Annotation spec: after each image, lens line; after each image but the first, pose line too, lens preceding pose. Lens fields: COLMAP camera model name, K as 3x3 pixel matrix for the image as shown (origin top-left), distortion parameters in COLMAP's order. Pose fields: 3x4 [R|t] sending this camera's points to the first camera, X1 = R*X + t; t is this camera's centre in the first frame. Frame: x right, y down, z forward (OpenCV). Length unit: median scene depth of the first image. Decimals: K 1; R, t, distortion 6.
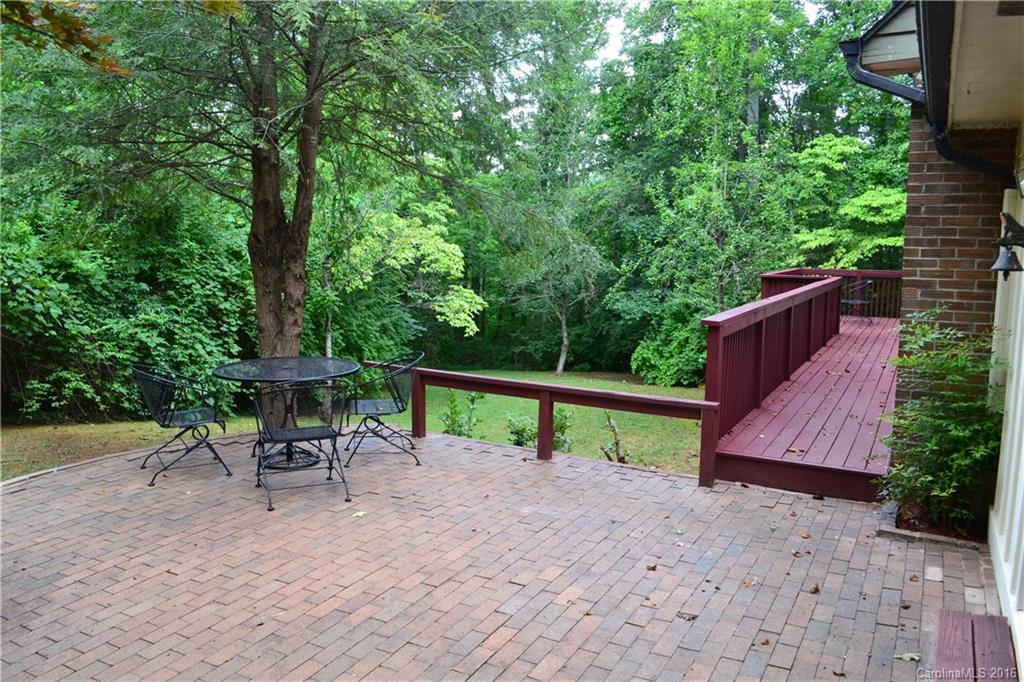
lens RADIAL K [[823.1, 0, 499.4], [0, 823.1, 343.2], [0, 0, 1]] dist [-0.074355, -0.005237]
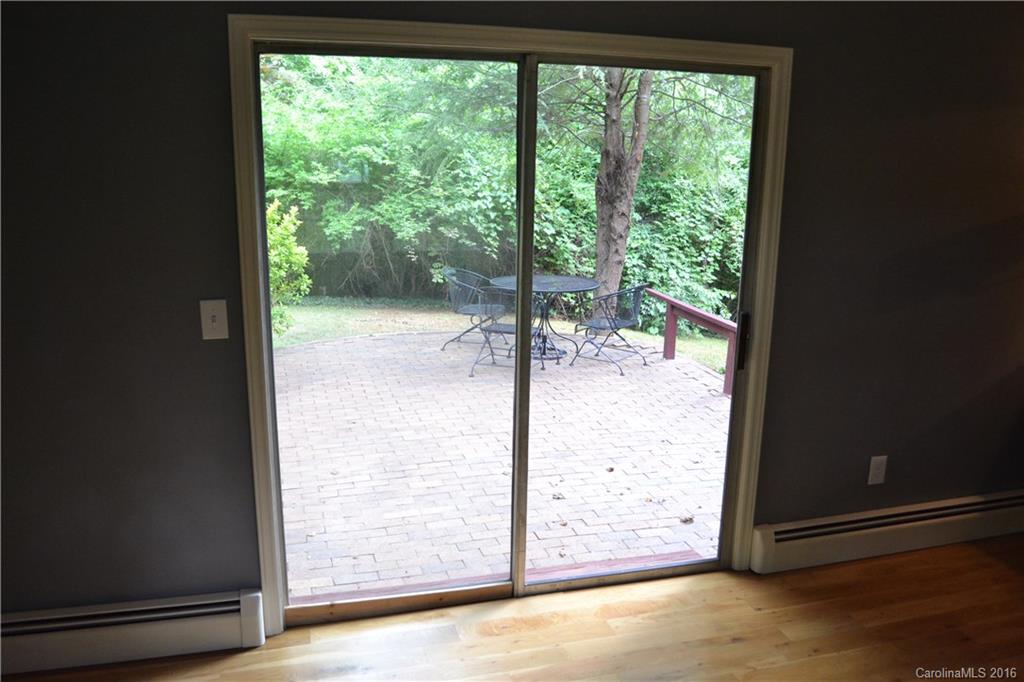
lens RADIAL K [[823.1, 0, 499.4], [0, 823.1, 343.2], [0, 0, 1]] dist [-0.074355, -0.005237]
pose [[0.694017, 0.160702, -0.701794, 0.341645], [-0.103407, 0.986913, 0.123730, -0.016078], [0.712494, -0.013300, 0.701553, 0.013514]]
